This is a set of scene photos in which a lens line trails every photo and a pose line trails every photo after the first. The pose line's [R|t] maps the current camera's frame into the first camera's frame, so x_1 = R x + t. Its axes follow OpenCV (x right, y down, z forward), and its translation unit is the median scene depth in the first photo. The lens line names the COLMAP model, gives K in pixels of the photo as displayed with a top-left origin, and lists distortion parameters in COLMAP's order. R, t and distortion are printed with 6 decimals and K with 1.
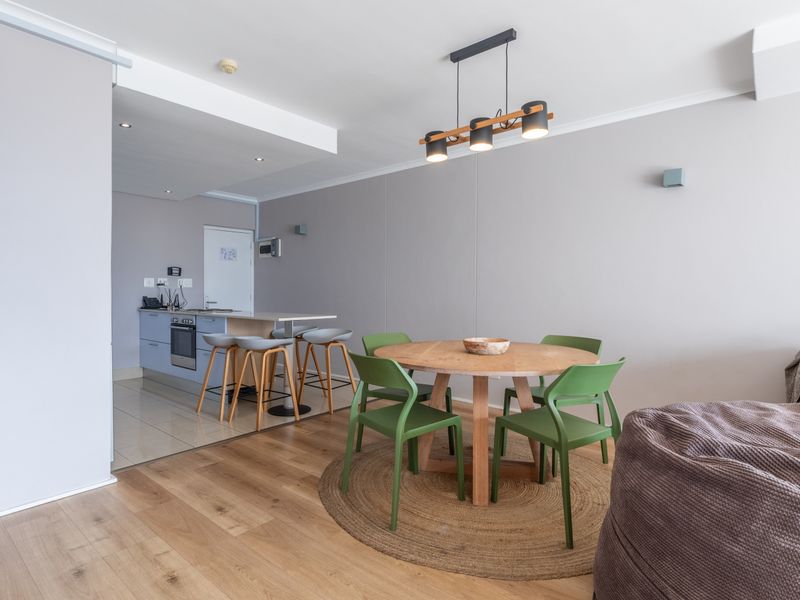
lens RADIAL K [[436.5, 0, 370.4], [0, 436.5, 299.1], [0, 0, 1]] dist [-0.000369, -0.000002]
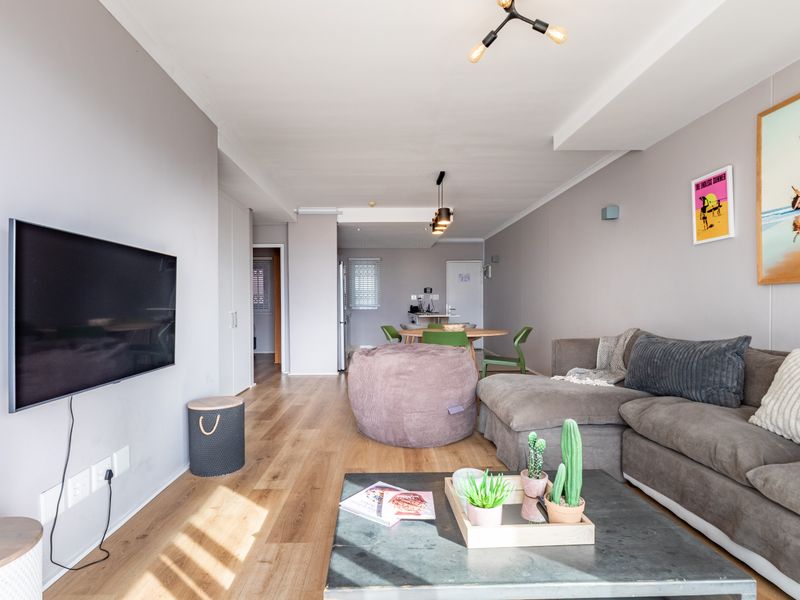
lens RADIAL K [[422.0, 0, 394.9], [0, 422.0, 309.7], [0, 0, 1]] dist [-0.002761, -0.000348]
pose [[0.686827, 0.002082, -0.726818, 0.649730], [-0.006907, 0.999969, -0.003663, 0.017795], [0.726788, 0.007537, 0.686821, -0.209976]]
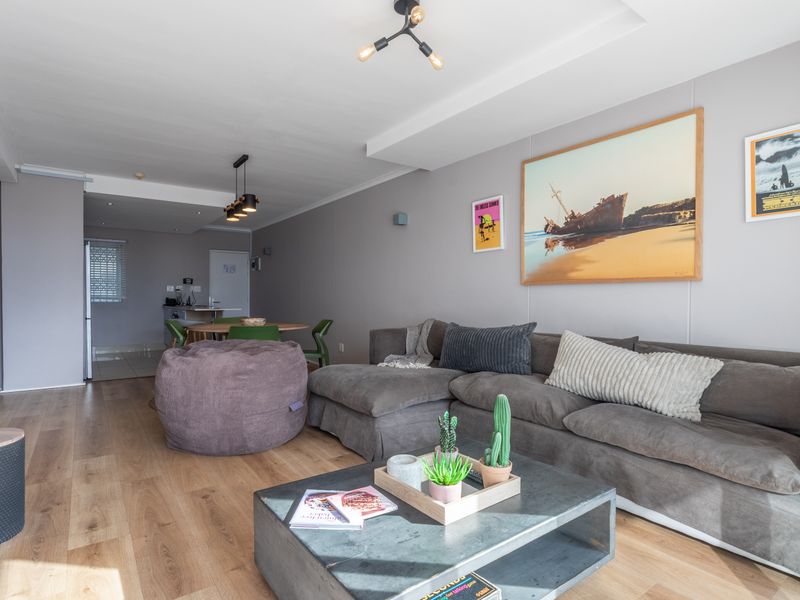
lens RADIAL K [[423.5, 0, 380.8], [0, 423.5, 302.5], [0, 0, 1]] dist [-0.002897, -0.000013]
pose [[0.973704, 0.003796, -0.227784, 0.534508], [-0.005909, 0.999946, -0.008596, 0.018913], [0.227739, 0.009716, 0.973674, -0.269697]]
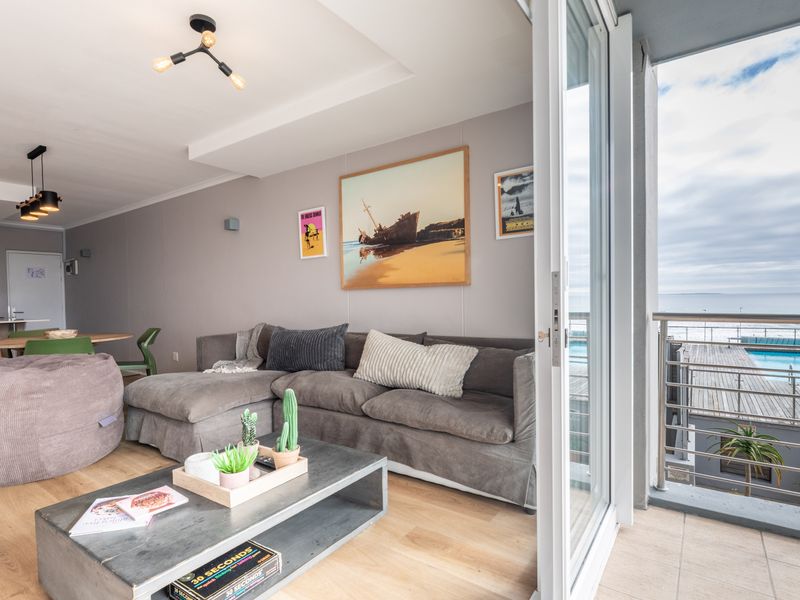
lens RADIAL K [[425.8, 0, 375.7], [0, 425.8, 309.6], [0, 0, 1]] dist [-0.000473, 0.000539]
pose [[0.996237, -0.022779, 0.083625, 0.587839], [0.022354, 0.999732, 0.006022, 0.015995], [-0.083740, -0.004130, 0.996479, -0.305980]]
